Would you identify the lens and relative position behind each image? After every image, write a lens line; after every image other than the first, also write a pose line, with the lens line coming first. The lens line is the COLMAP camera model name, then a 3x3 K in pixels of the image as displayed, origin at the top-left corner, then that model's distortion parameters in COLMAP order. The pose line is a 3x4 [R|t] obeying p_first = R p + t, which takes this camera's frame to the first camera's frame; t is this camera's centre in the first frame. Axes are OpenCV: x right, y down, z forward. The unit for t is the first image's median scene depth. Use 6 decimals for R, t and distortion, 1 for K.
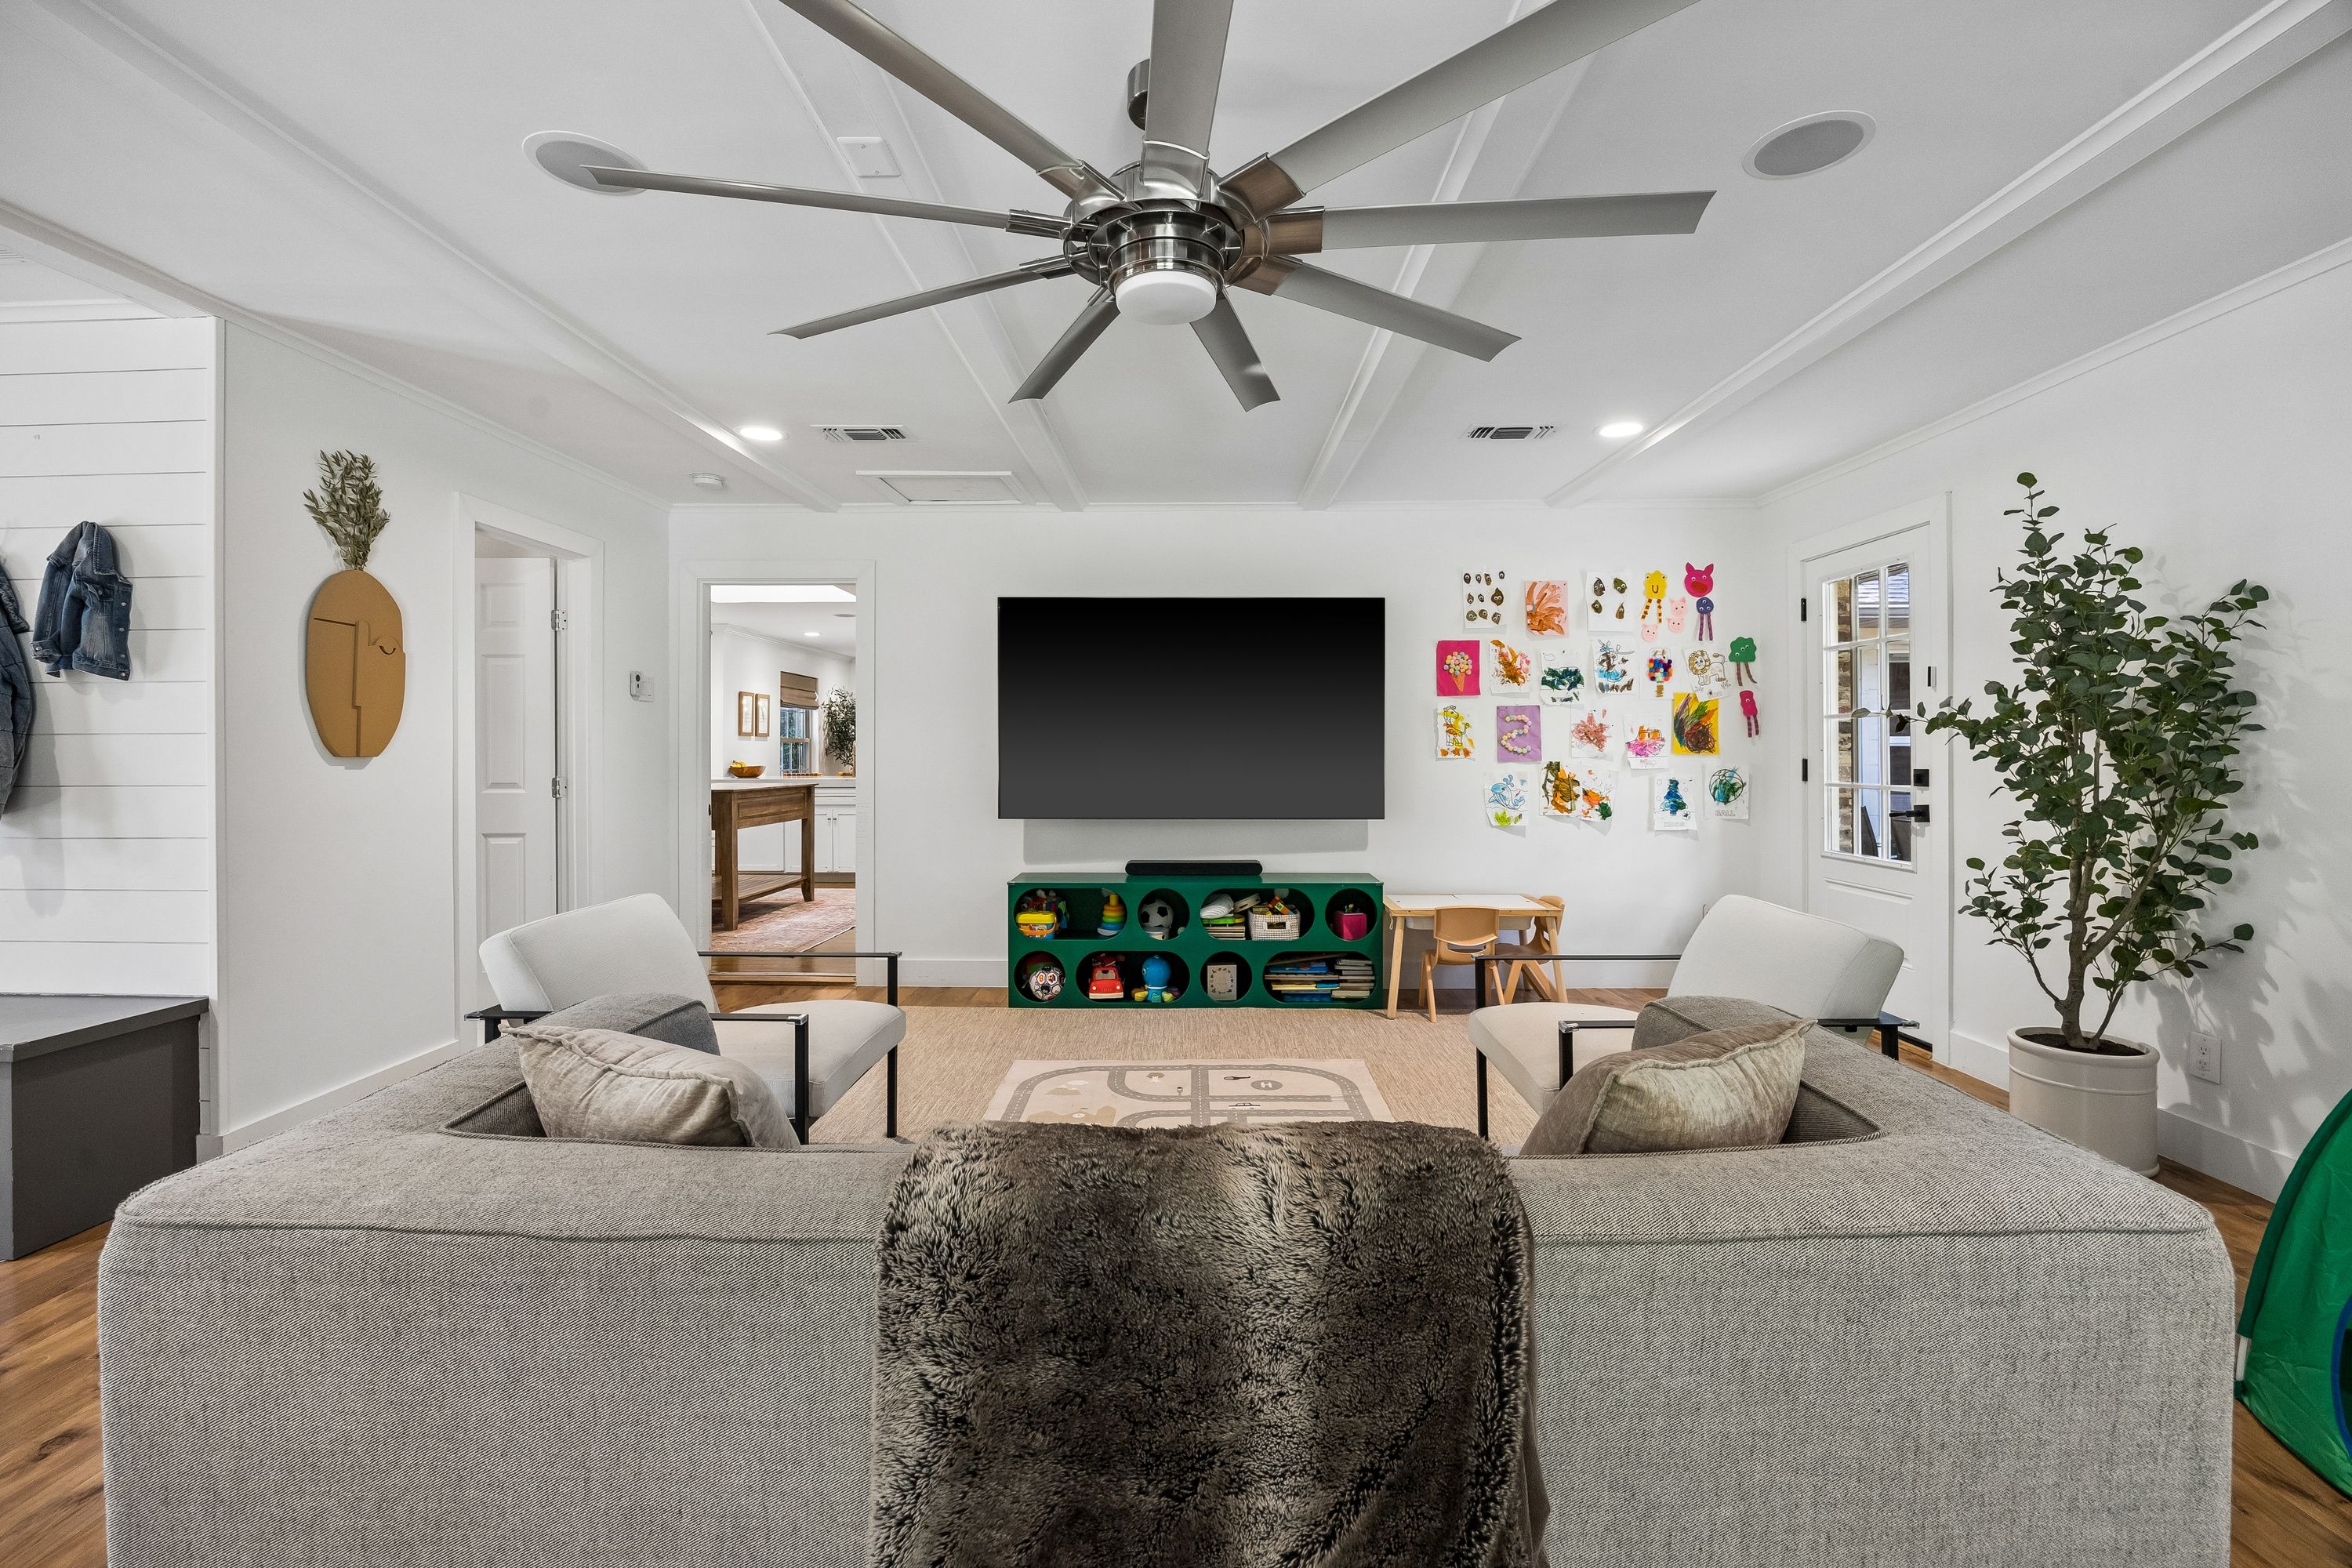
lens RADIAL K [[1015.2, 0, 1175.8], [0, 1015.2, 747.6], [0, 0, 1]] dist [-0.015241, -0.000149]
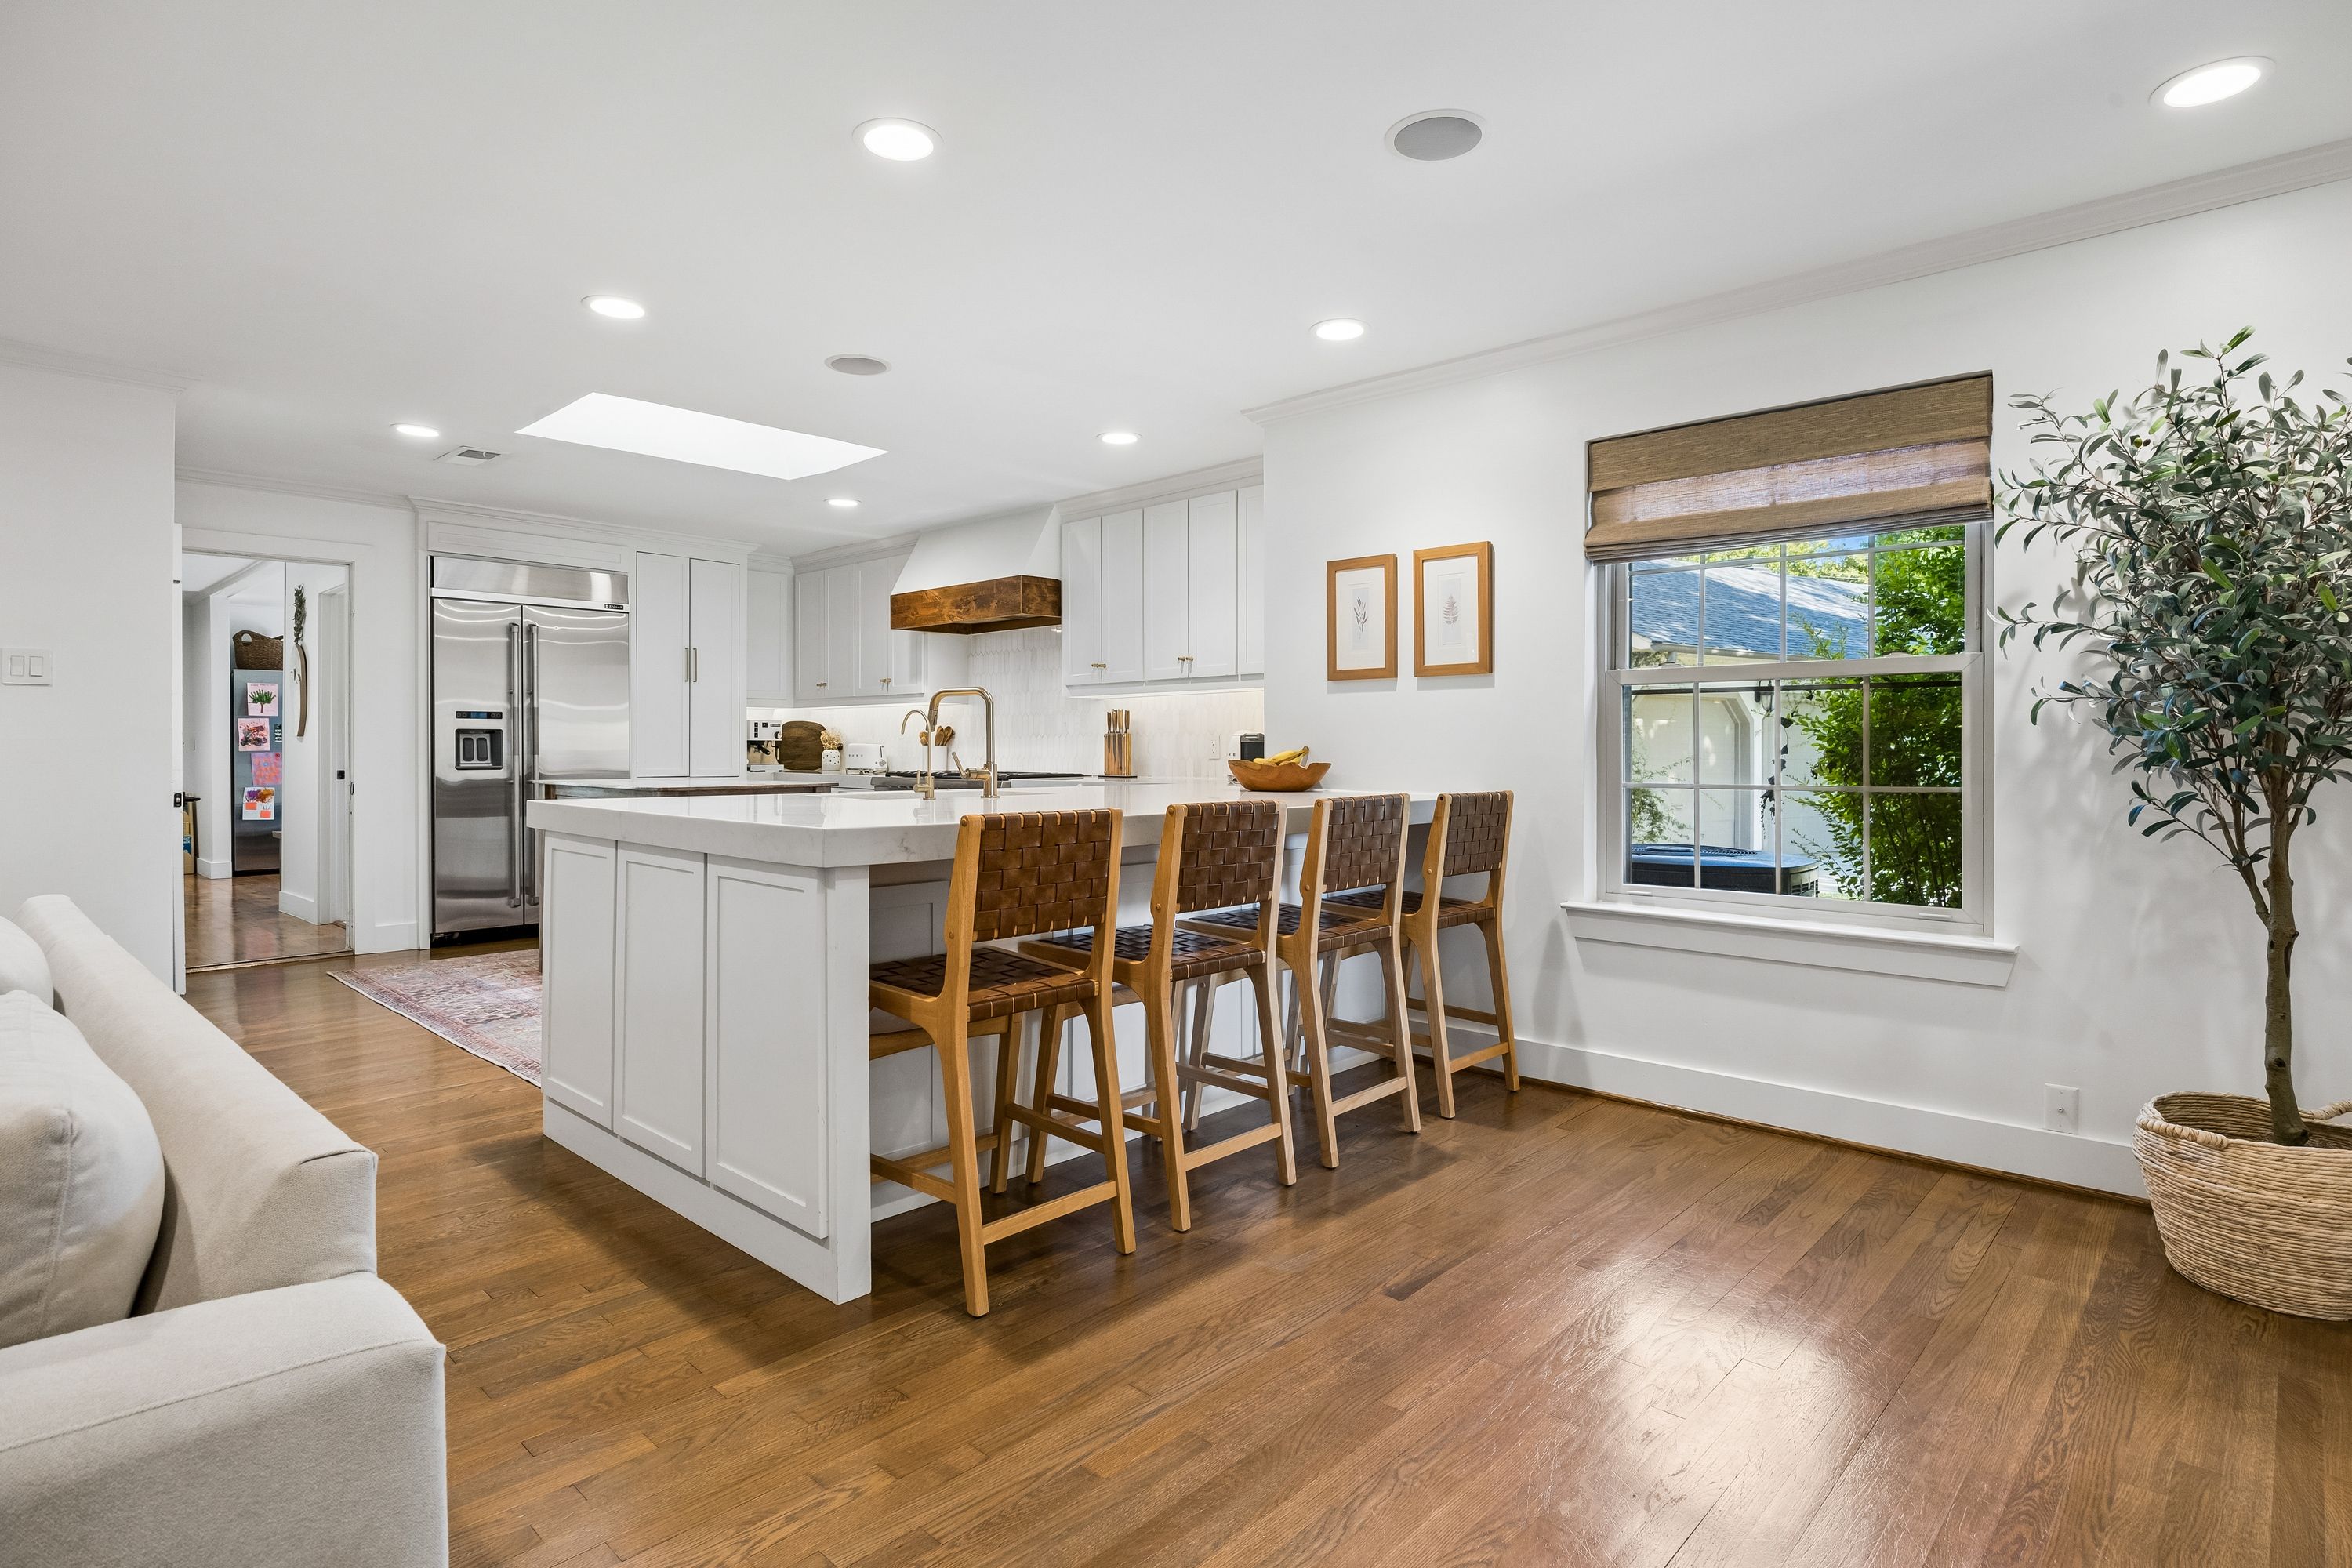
lens RADIAL K [[1244.0, 0, 1159.0], [0, 1244.0, 756.6], [0, 0, 1]] dist [-0.002555, -0.003361]
pose [[-0.674355, 0.007622, -0.738368, -0.094261], [0.004722, 0.999971, 0.006010, 0.028158], [0.738392, 0.000566, -0.674372, 2.661586]]
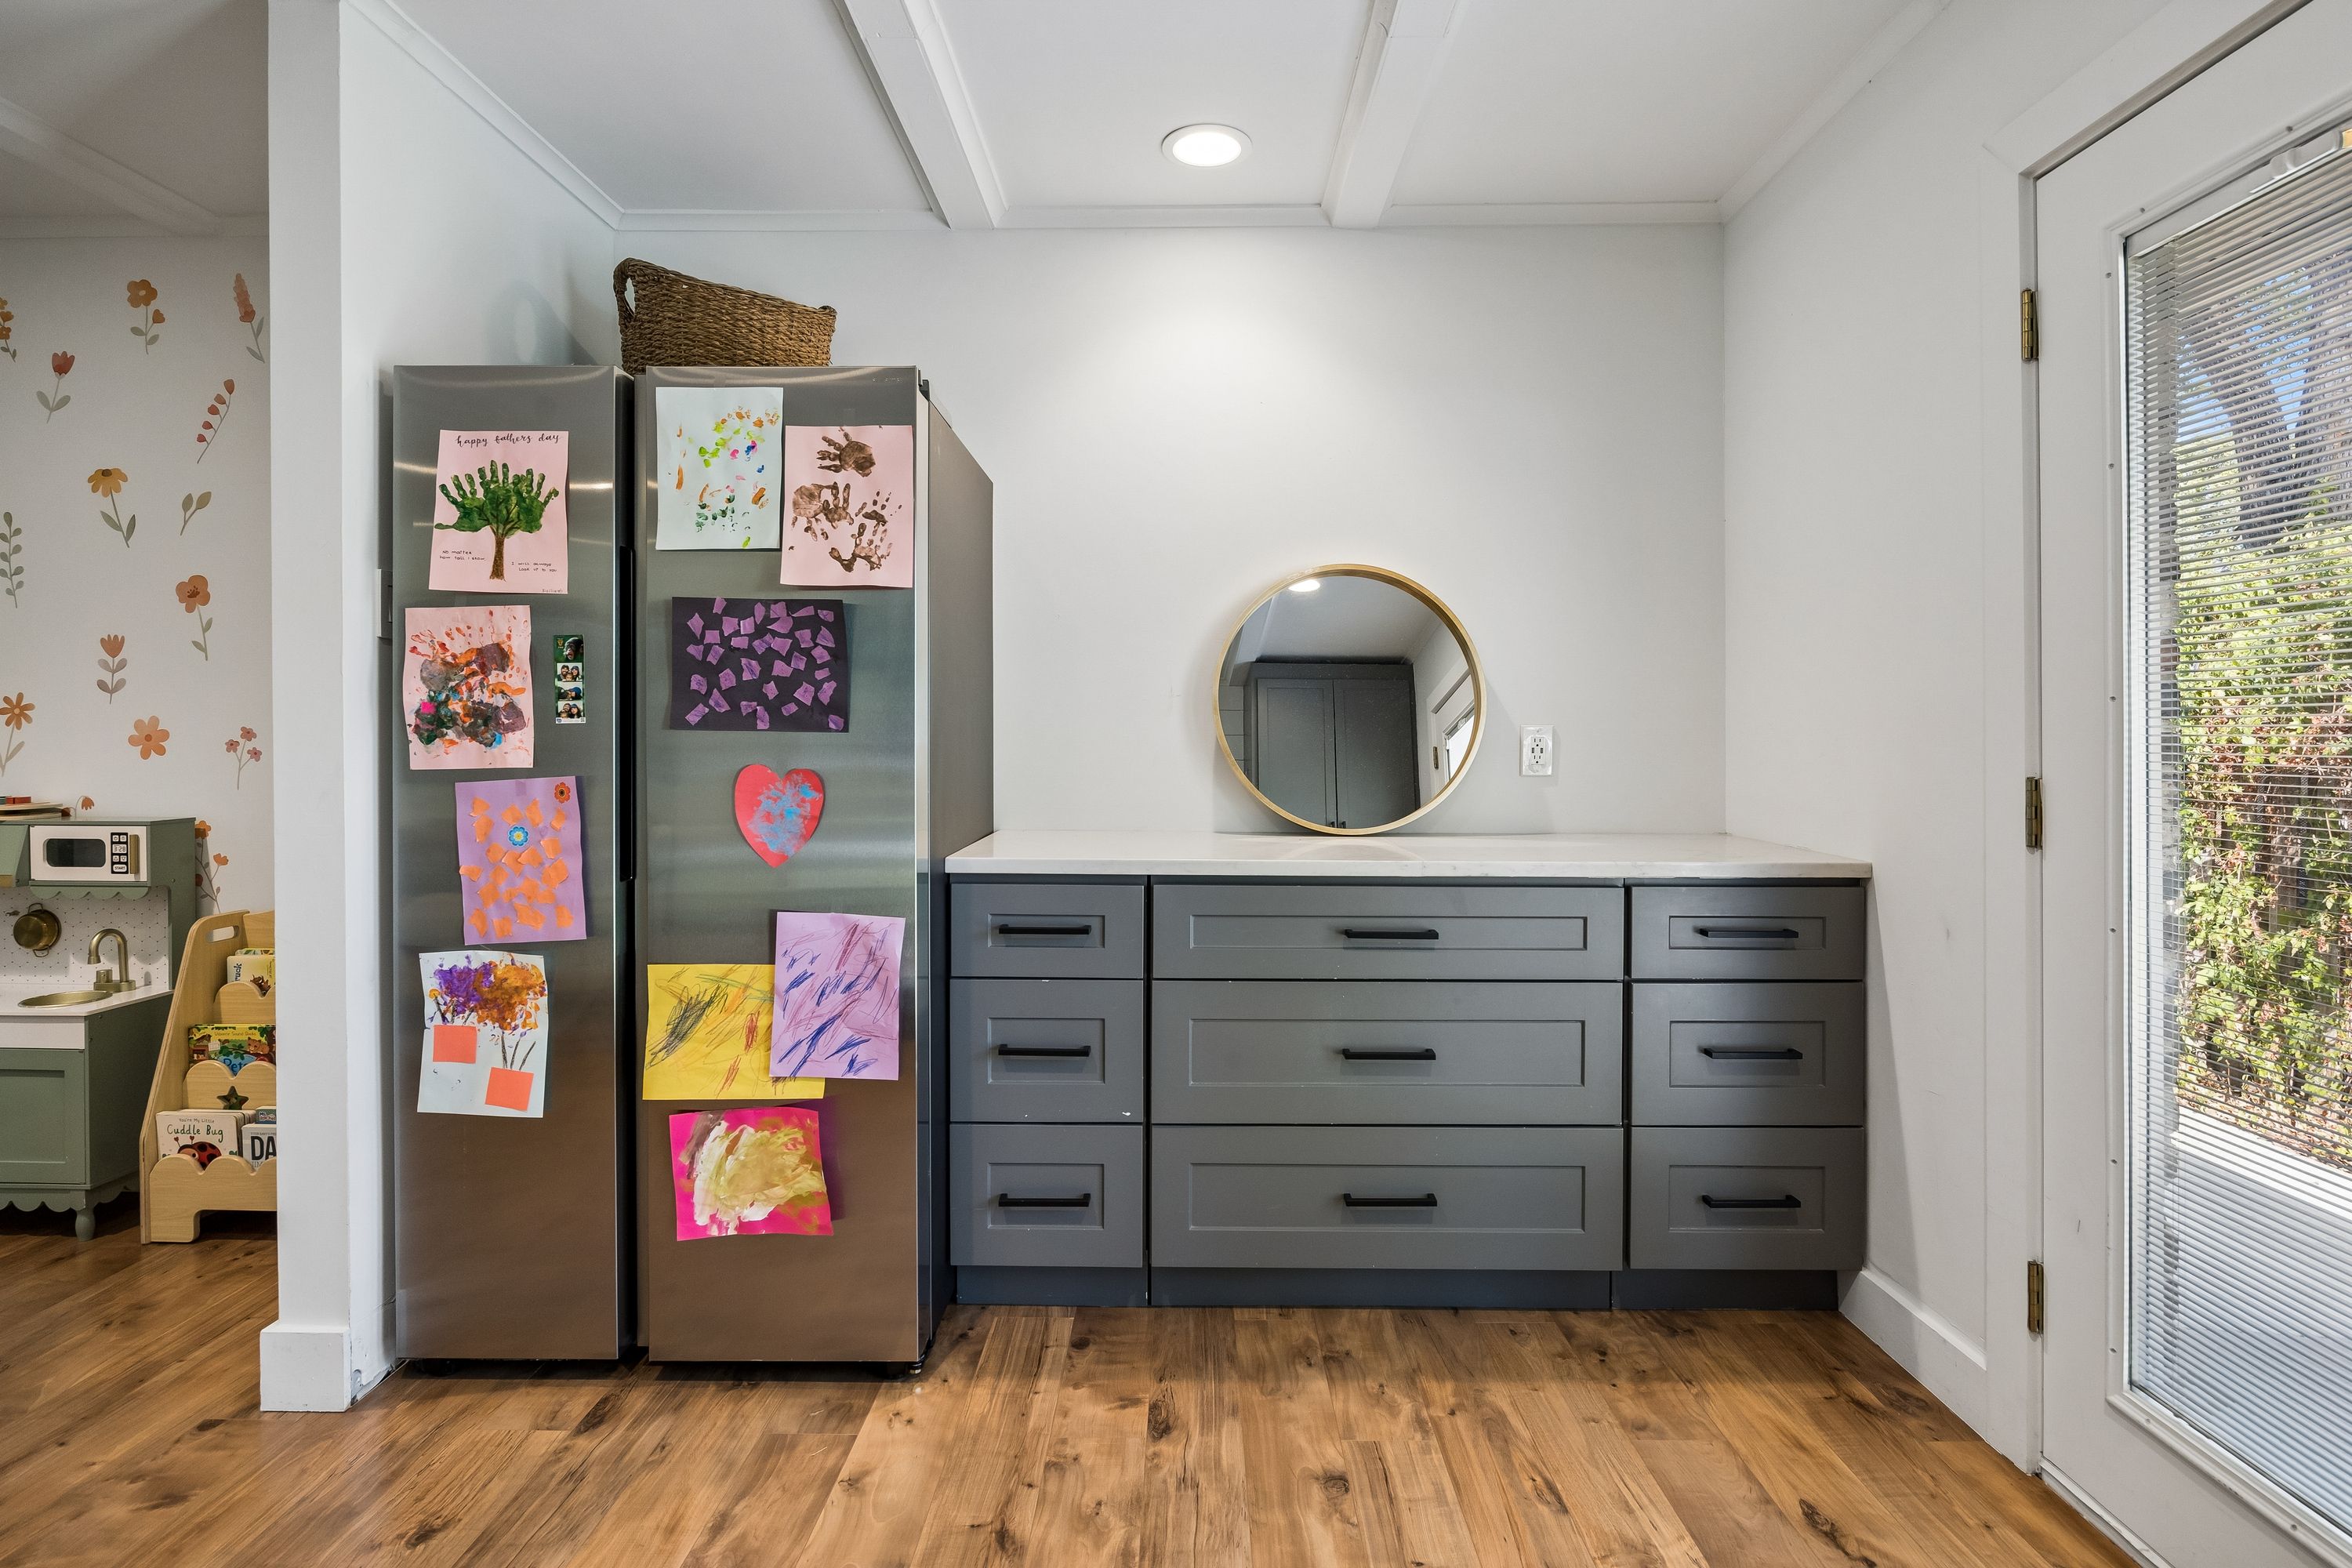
lens RADIAL K [[1244.0, 0, 1213.3], [0, 1244.0, 738.0], [0, 0, 1]] dist [-0.002555, -0.003361]
pose [[-0.999982, -0.000810, -0.005897, -0.905404], [-0.000809, 1.000000, -0.000266, 0.012332], [0.005897, -0.000262, -0.999983, 0.419968]]
